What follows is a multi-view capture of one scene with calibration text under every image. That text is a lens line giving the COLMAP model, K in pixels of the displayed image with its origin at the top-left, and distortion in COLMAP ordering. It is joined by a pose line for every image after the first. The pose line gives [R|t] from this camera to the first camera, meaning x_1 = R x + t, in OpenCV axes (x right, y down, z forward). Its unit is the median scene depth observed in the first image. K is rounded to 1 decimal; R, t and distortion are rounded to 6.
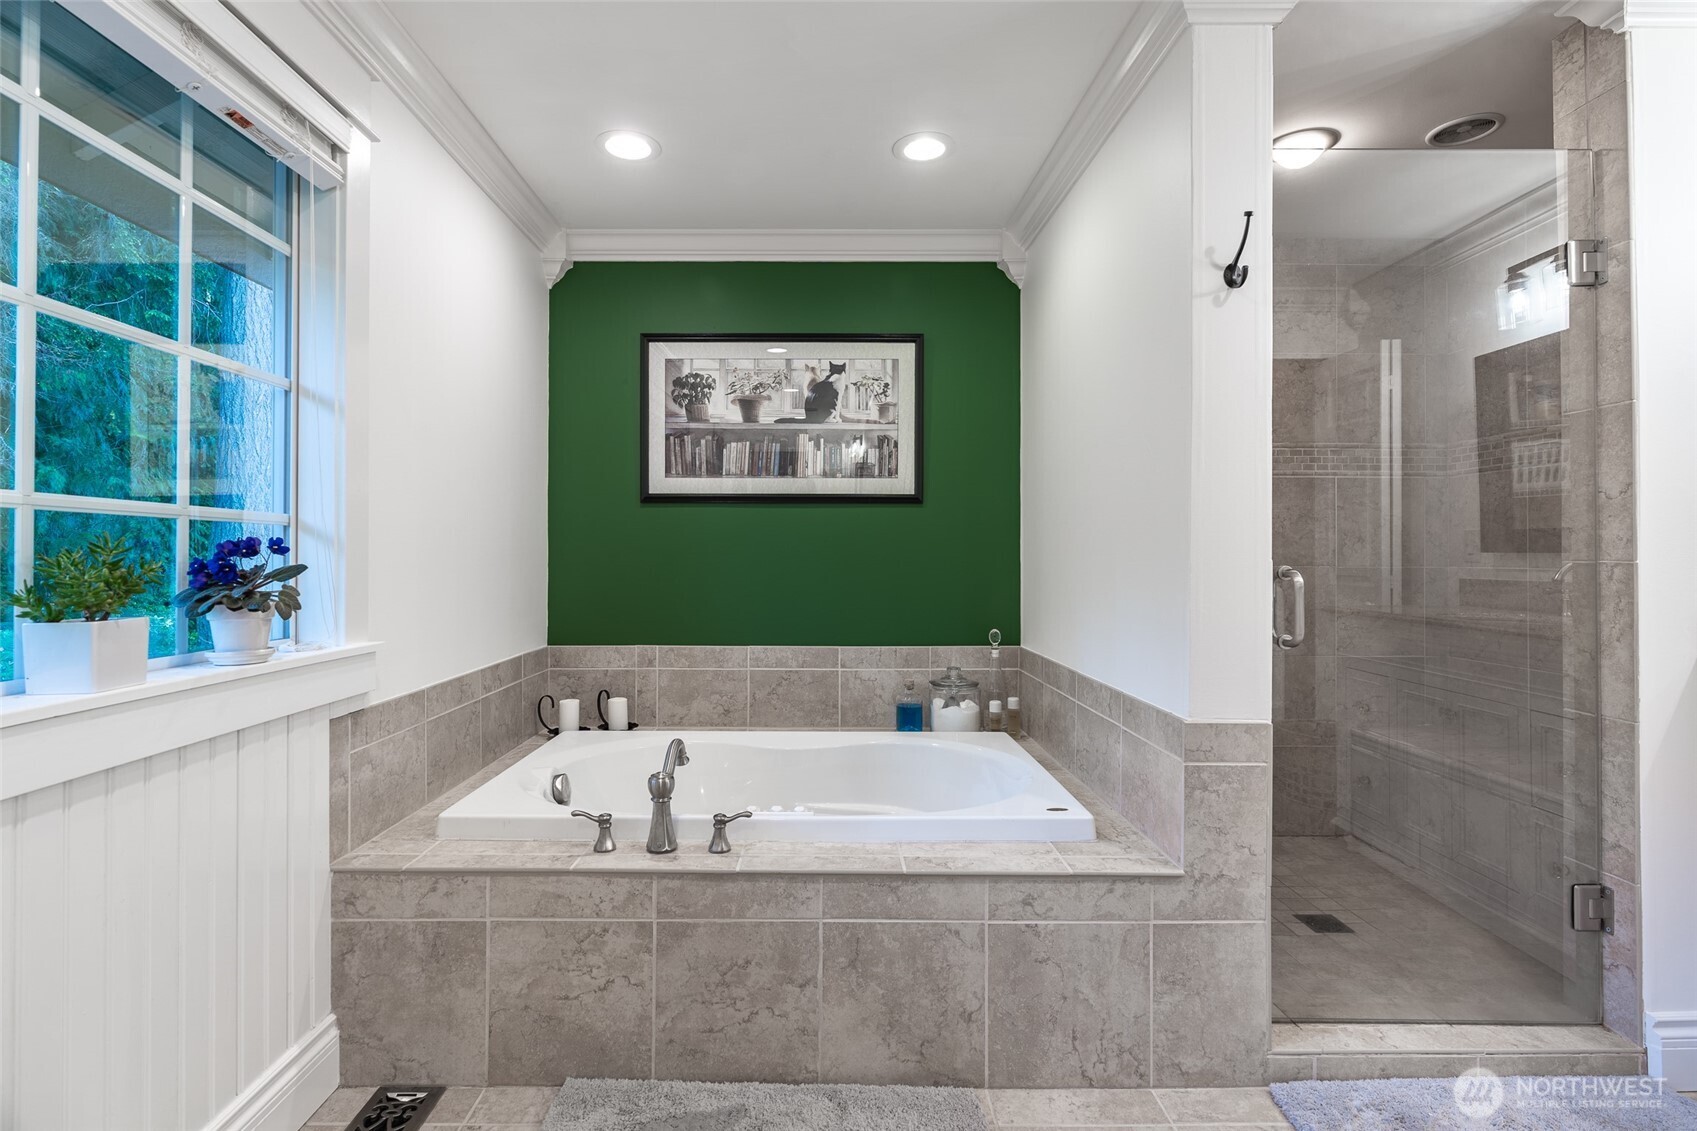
lens RADIAL K [[796.2, 0, 850.8], [0, 796.2, 559.1], [0, 0, 1]] dist [-0.002196, -0.000193]
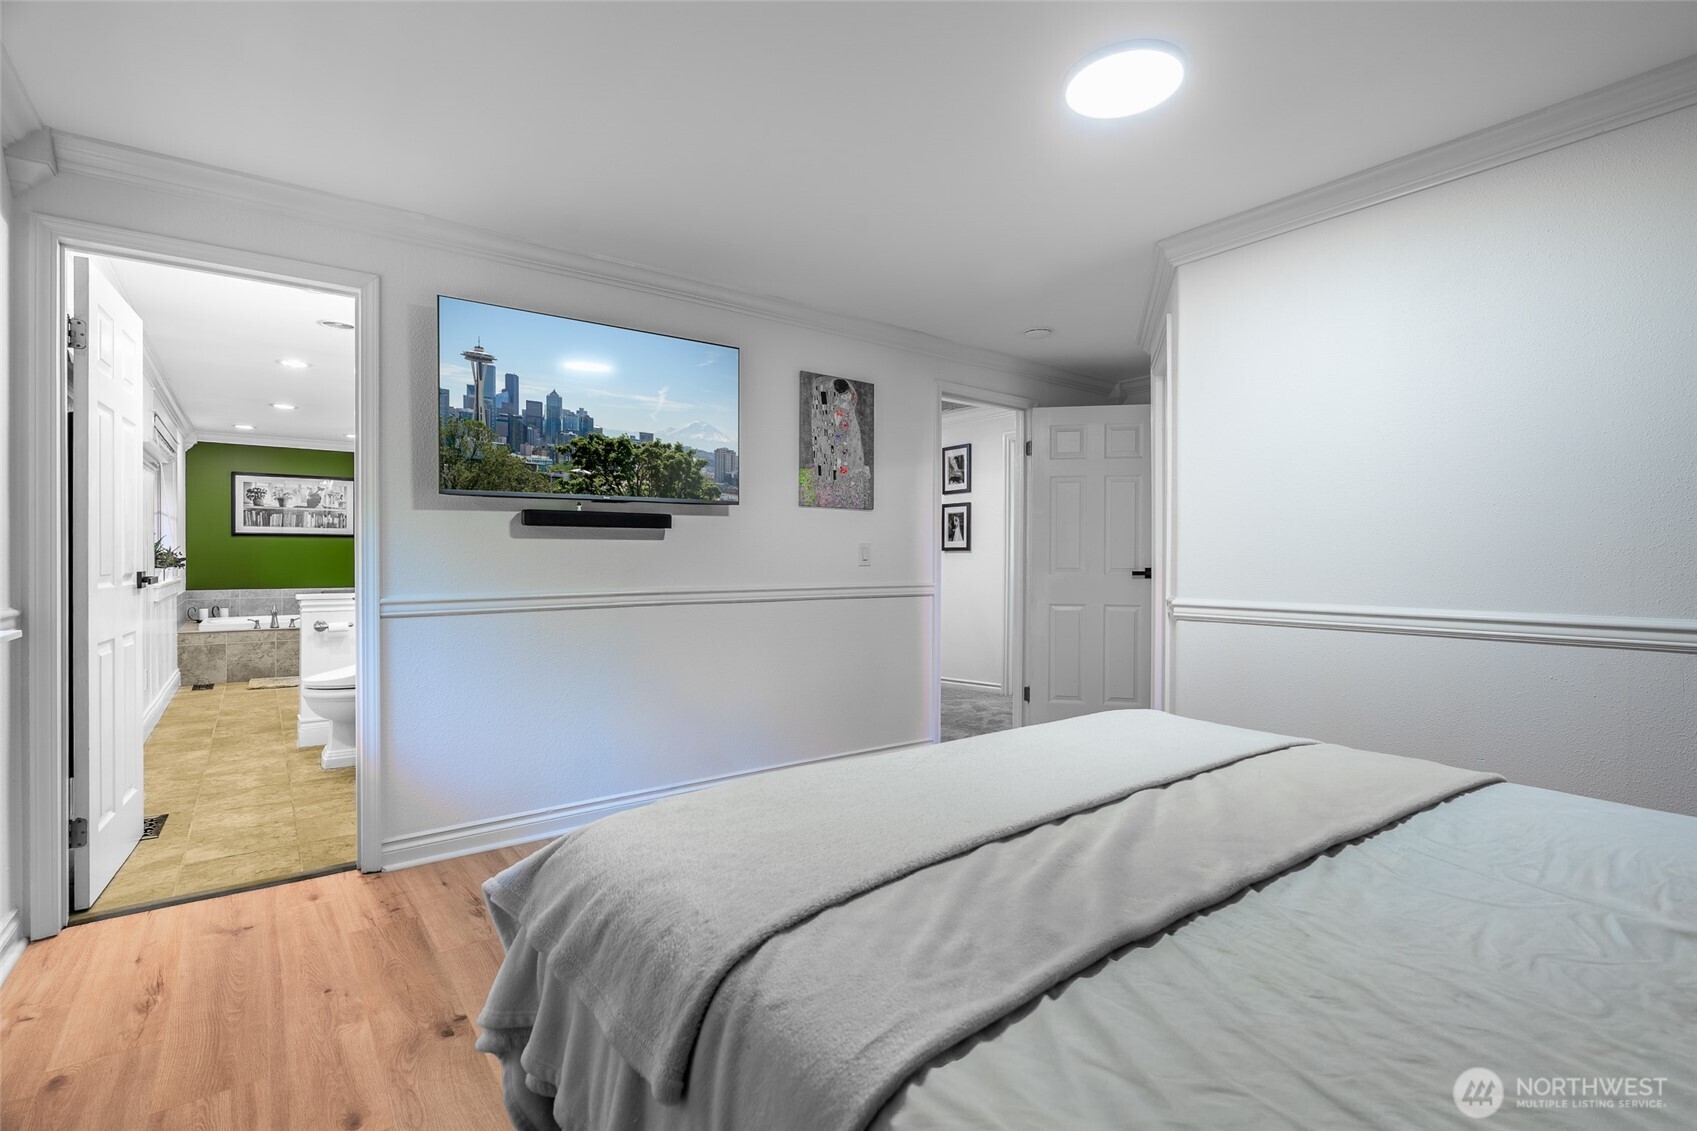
lens RADIAL K [[796.2, 0, 847.1], [0, 796.2, 568.3], [0, 0, 1]] dist [-0.002196, -0.000193]
pose [[0.827188, -0.004741, 0.561905, -0.058349], [0.000291, 0.999968, 0.008009, 0.016686], [-0.561925, -0.006461, 0.827163, -2.339035]]
